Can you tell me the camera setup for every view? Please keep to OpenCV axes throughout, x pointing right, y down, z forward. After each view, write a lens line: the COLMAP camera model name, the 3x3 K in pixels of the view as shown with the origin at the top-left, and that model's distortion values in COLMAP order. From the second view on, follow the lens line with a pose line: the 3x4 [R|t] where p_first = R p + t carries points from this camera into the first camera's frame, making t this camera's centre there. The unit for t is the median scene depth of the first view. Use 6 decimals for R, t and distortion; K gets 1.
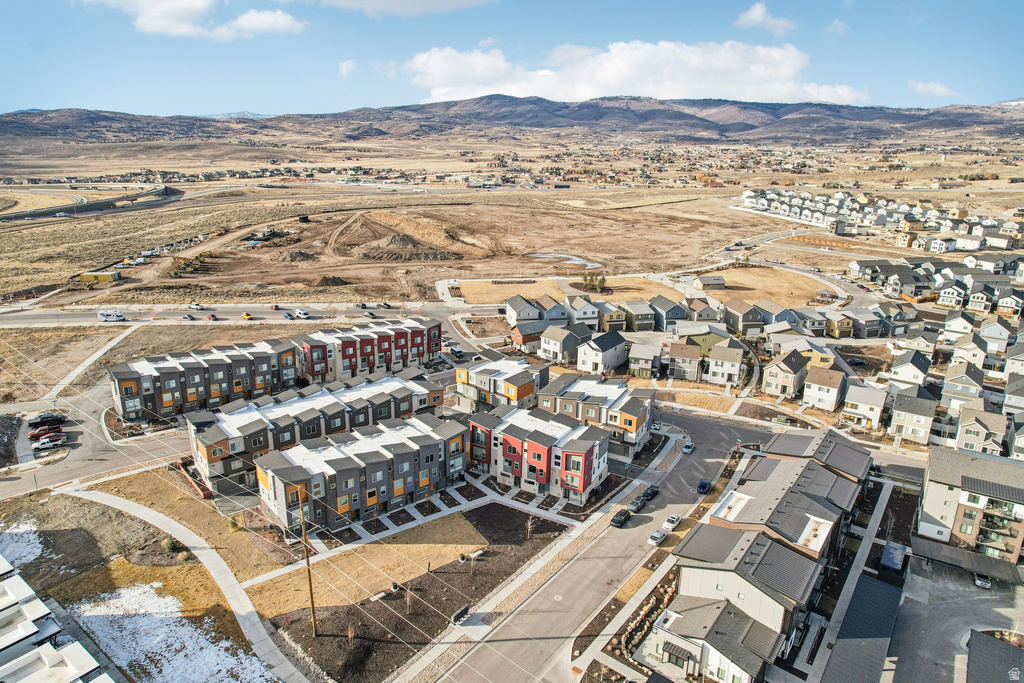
lens RADIAL K [[650.9, 0, 512.0], [0, 650.9, 341.5], [0, 0, 1]] dist [-0.086584, 0.075915]
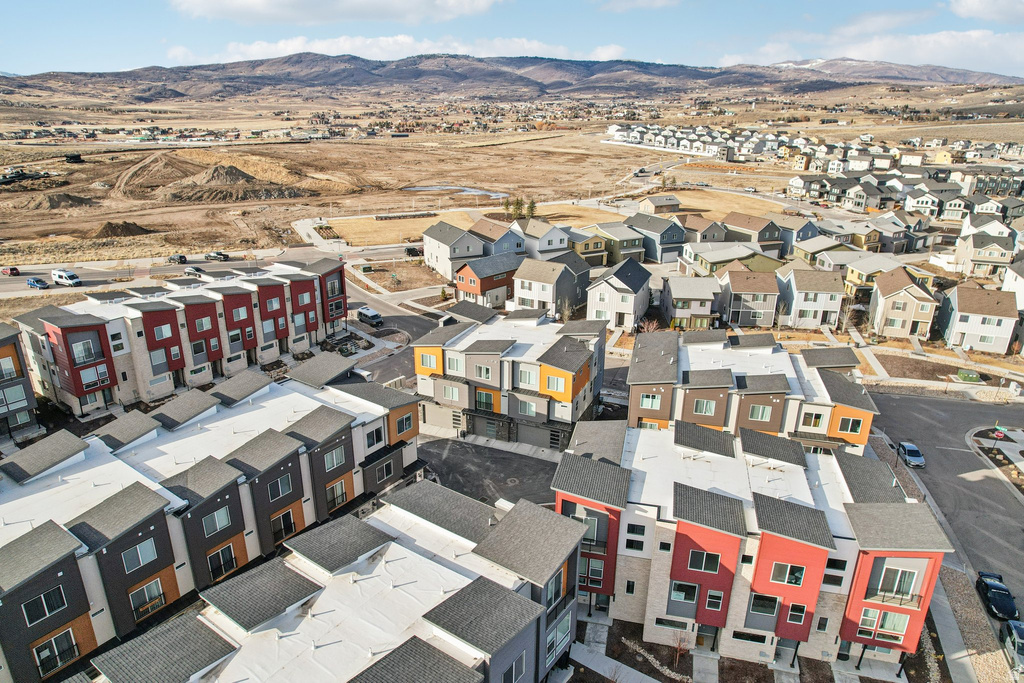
lens RADIAL K [[650.9, 0, 512.0], [0, 650.9, 341.5], [0, 0, 1]] dist [-0.086584, 0.075915]
pose [[0.964980, -0.098741, 0.243029, -0.070625], [0.085605, 0.994268, 0.064058, 0.007864], [-0.247961, -0.041010, 0.967902, 0.287596]]
